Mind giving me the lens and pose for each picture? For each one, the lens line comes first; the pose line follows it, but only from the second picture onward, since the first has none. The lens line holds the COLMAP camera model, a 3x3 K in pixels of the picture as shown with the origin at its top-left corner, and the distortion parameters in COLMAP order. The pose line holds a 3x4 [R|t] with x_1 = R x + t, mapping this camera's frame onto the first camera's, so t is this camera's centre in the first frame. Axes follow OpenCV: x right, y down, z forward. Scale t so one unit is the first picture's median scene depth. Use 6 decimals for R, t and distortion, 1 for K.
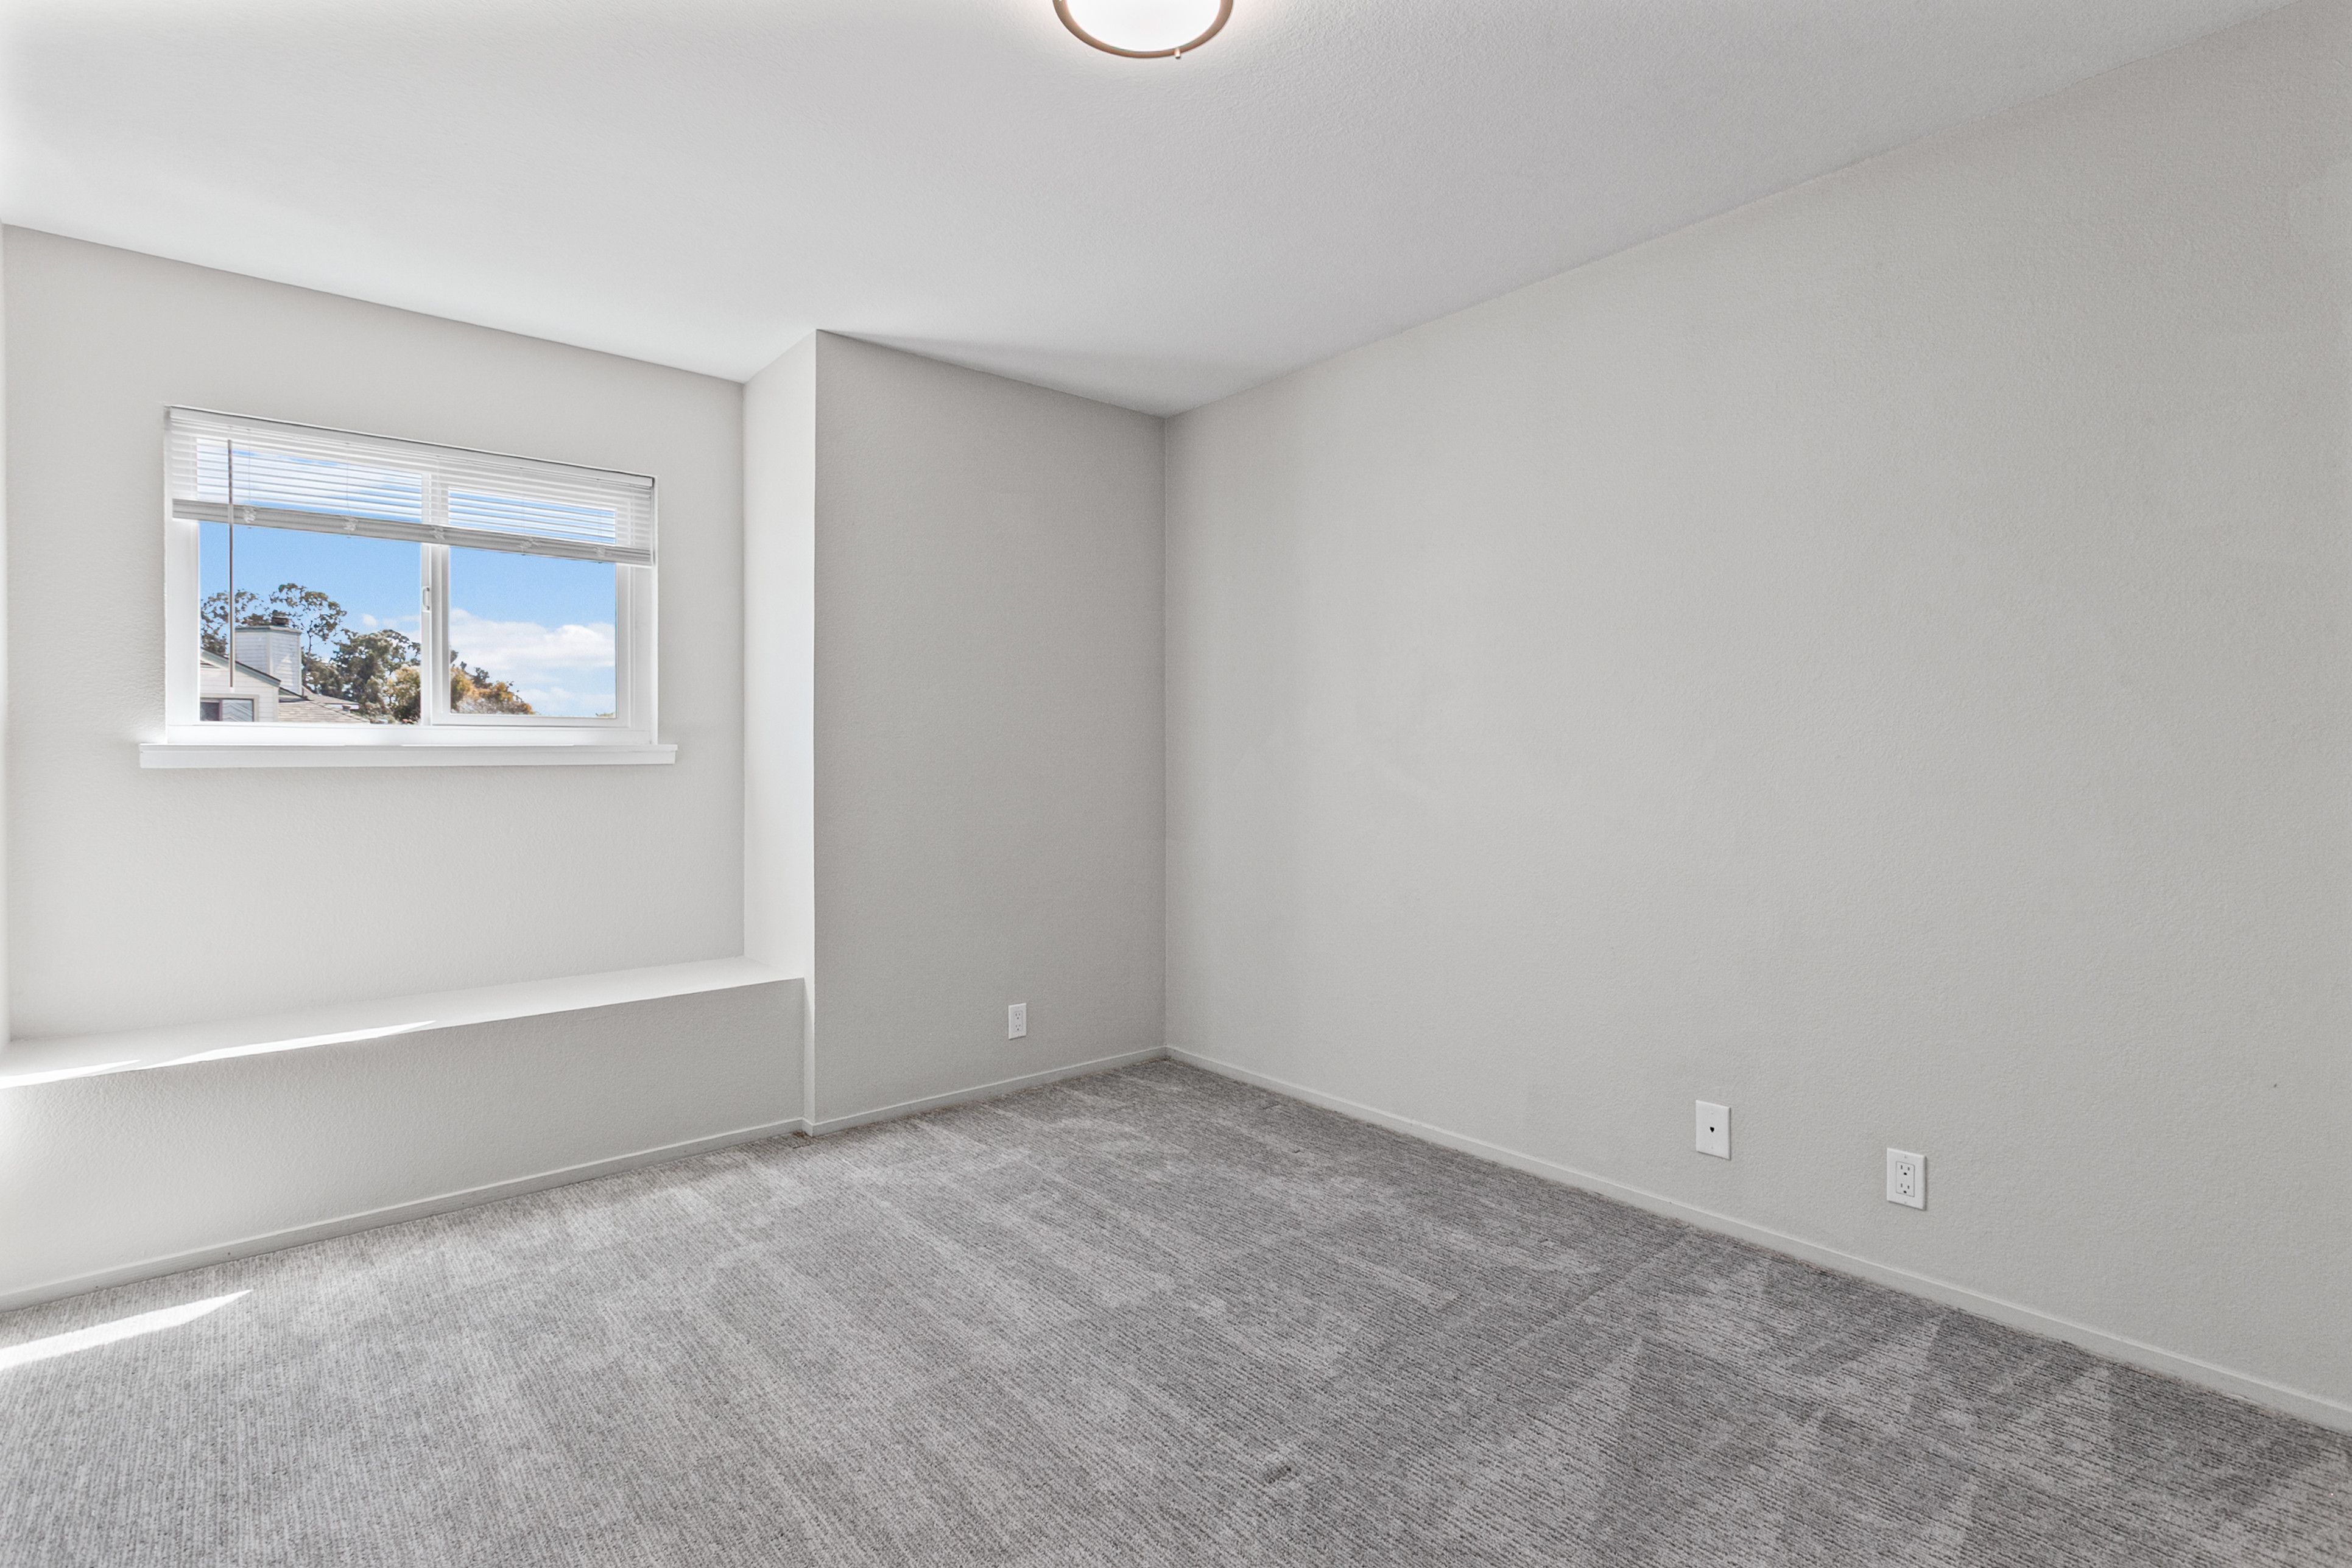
lens RADIAL K [[1066.5, 0, 1164.6], [0, 1066.5, 753.1], [0, 0, 1]] dist [0.000683, -0.000514]
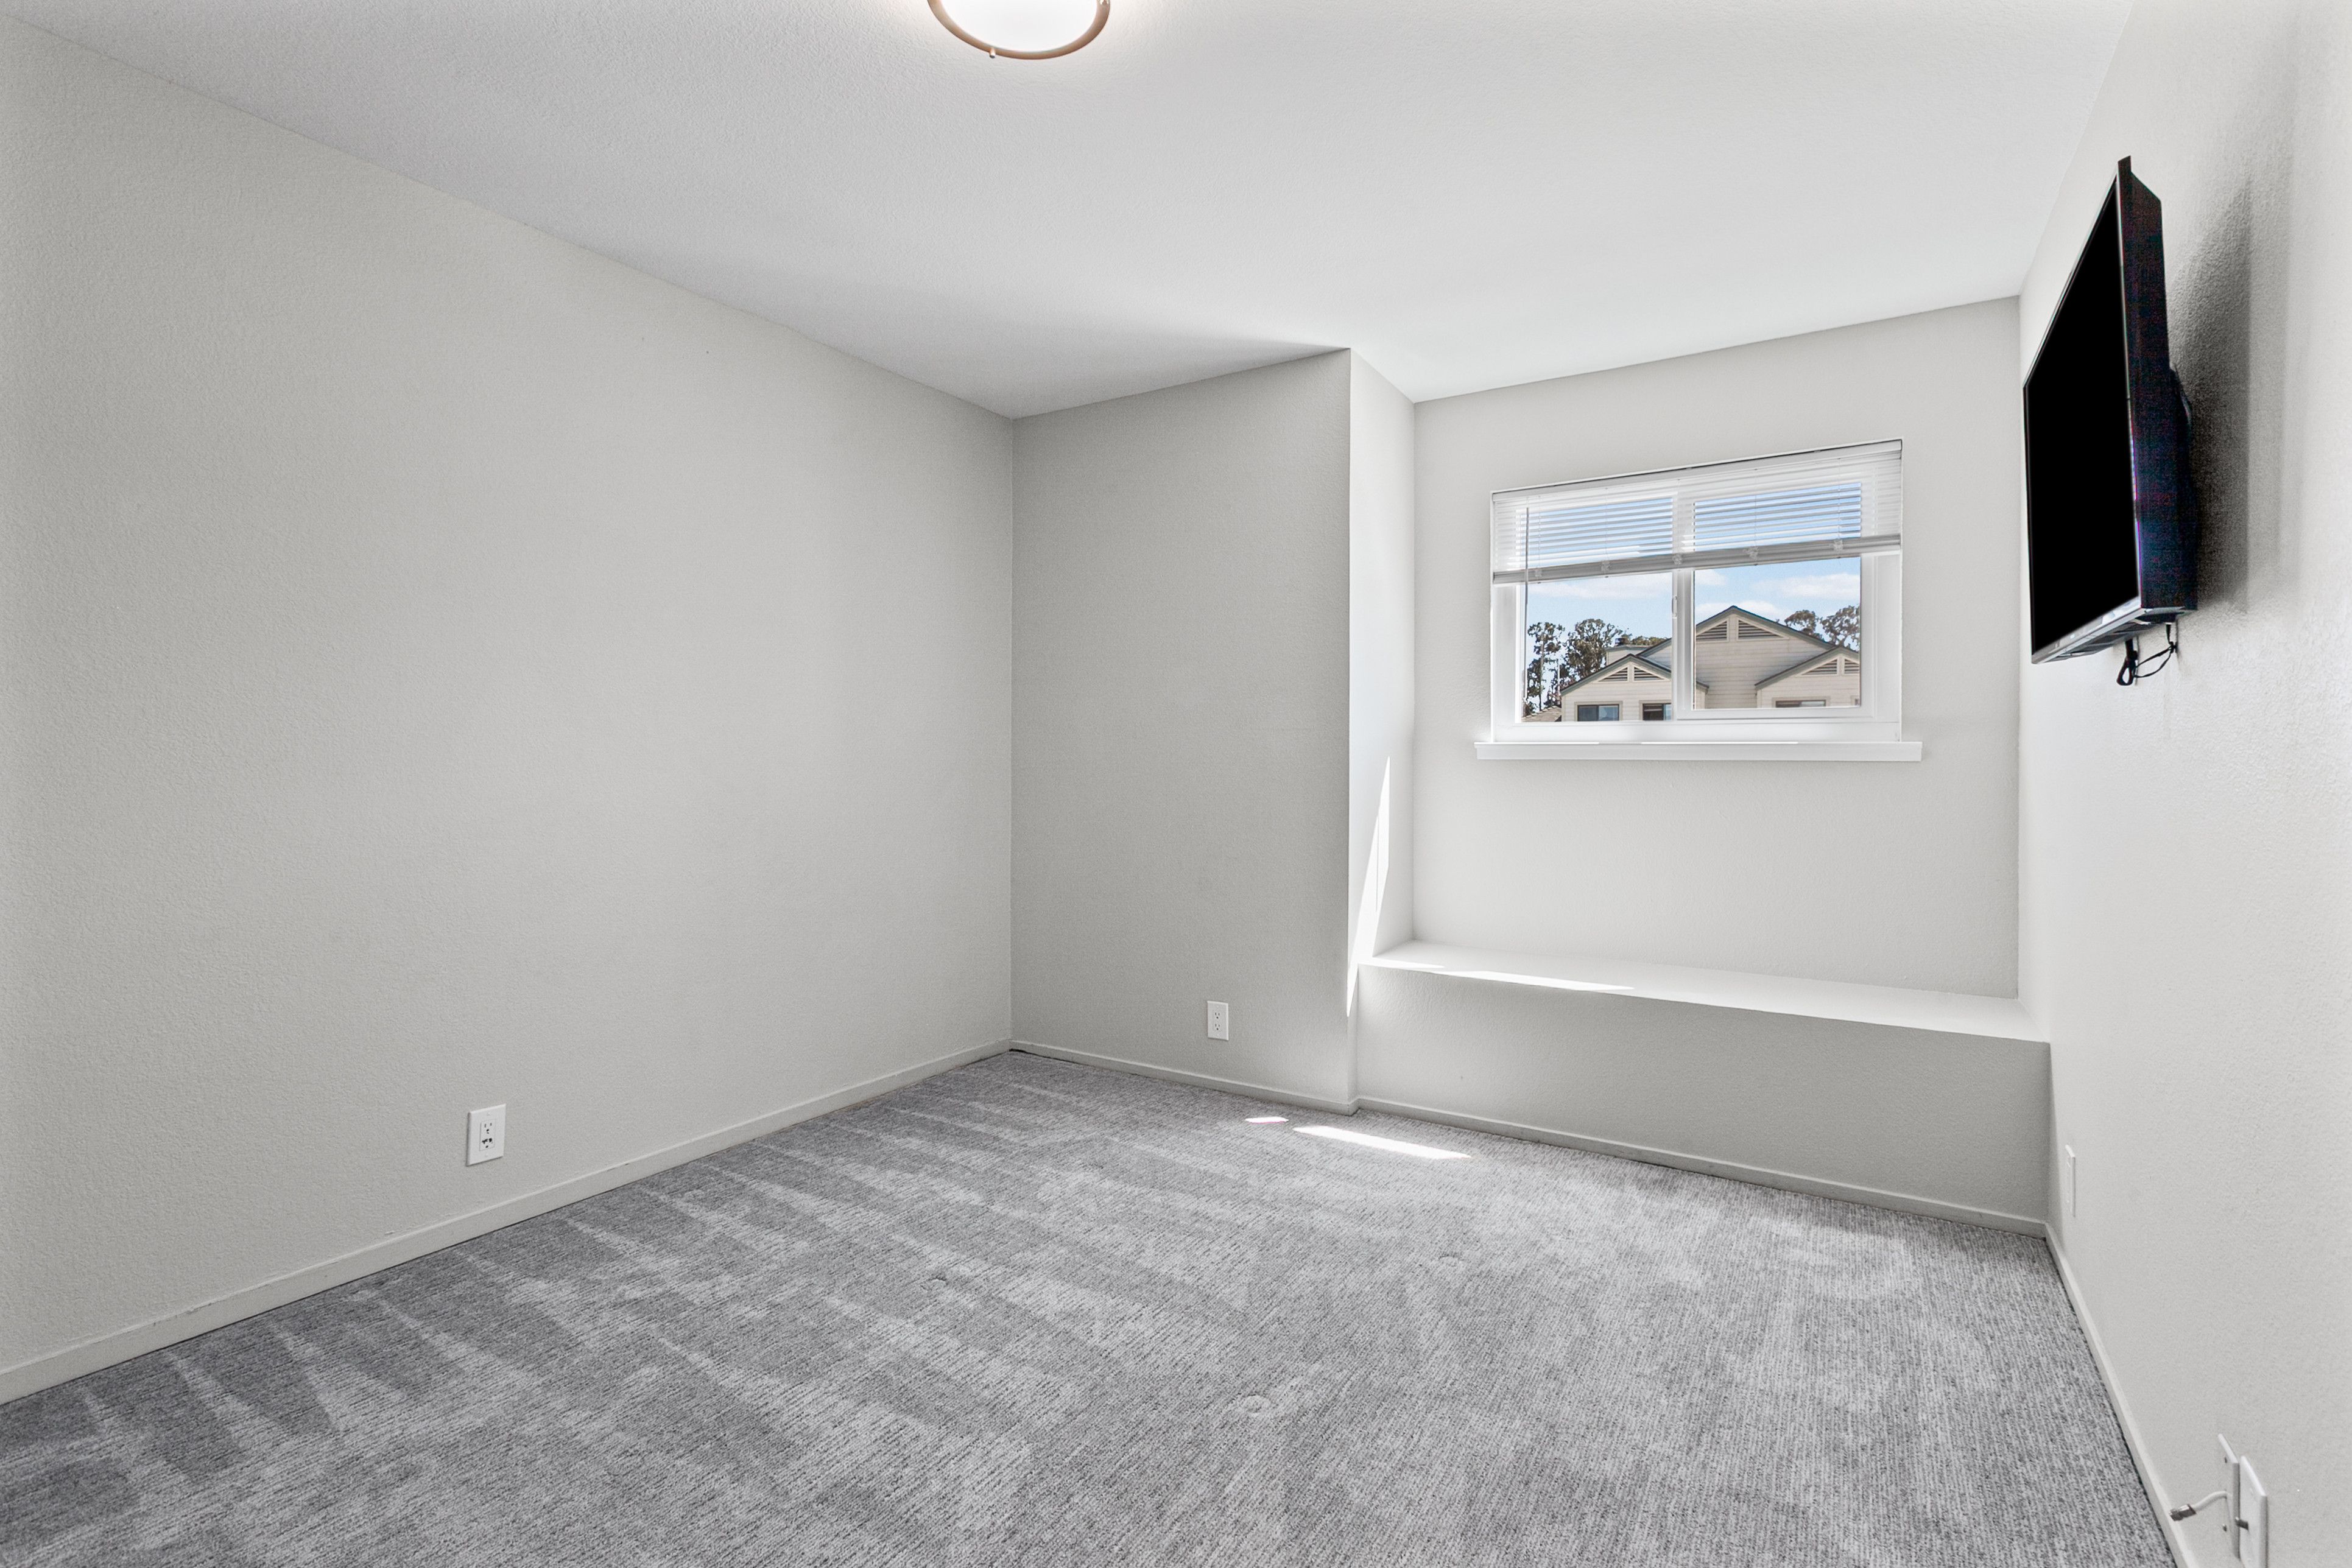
lens RADIAL K [[1066.5, 0, 1164.6], [0, 1066.5, 753.1], [0, 0, 1]] dist [0.000683, -0.000514]
pose [[0.314738, 0.003175, -0.949173, 0.226163], [0.000903, 0.999993, 0.003645, -0.000878], [0.949178, -0.002004, 0.314733, 0.182661]]
